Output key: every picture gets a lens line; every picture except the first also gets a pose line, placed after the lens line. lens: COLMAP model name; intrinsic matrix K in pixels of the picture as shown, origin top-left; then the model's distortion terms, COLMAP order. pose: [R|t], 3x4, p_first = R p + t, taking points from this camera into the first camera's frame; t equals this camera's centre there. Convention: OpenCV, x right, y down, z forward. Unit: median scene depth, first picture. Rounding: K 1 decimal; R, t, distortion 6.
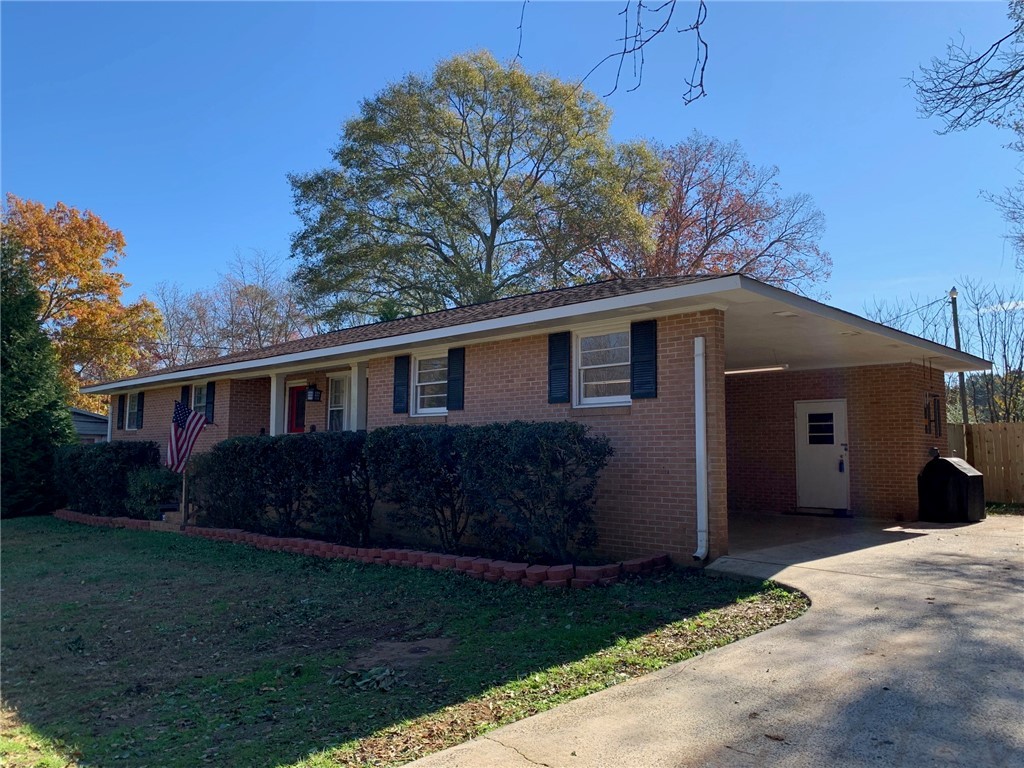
lens RADIAL K [[795.6, 0, 511.4], [0, 795.6, 386.6], [0, 0, 1]] dist [0.086566, -0.100595]
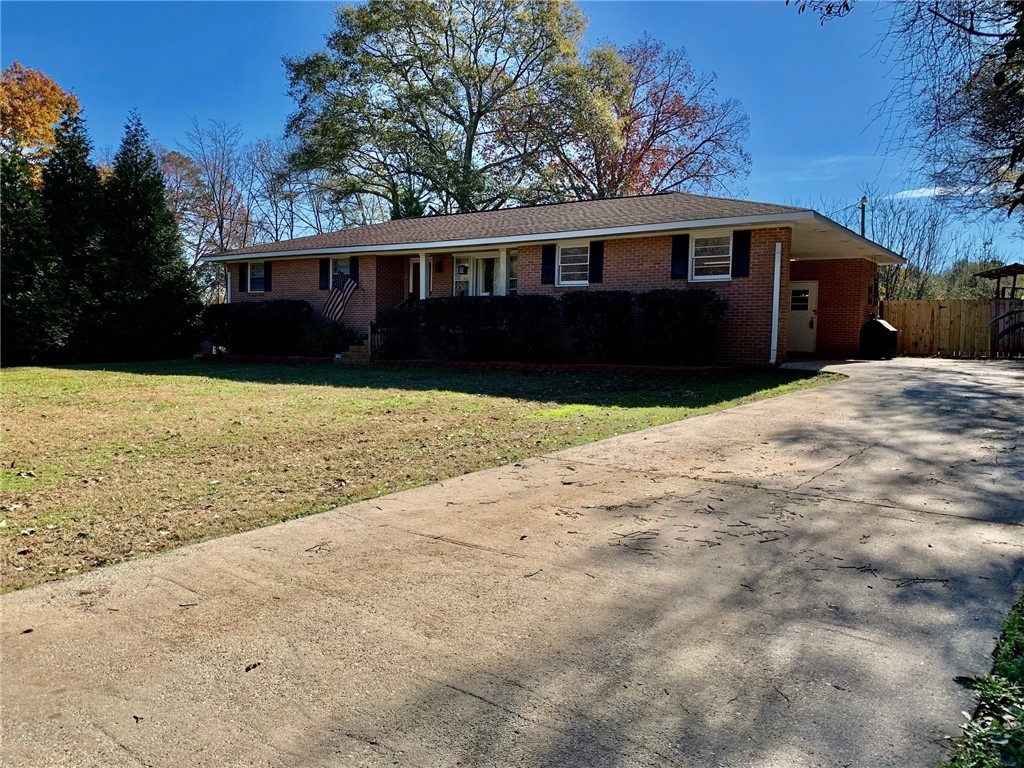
lens RADIAL K [[795.6, 0, 509.4], [0, 795.6, 381.3], [0, 0, 1]] dist [0.086566, -0.100595]
pose [[0.990329, 0.008106, 0.138505, -0.374307], [-0.027901, 0.989533, 0.141581, 0.004615], [-0.135908, -0.144076, 0.980189, -0.443749]]
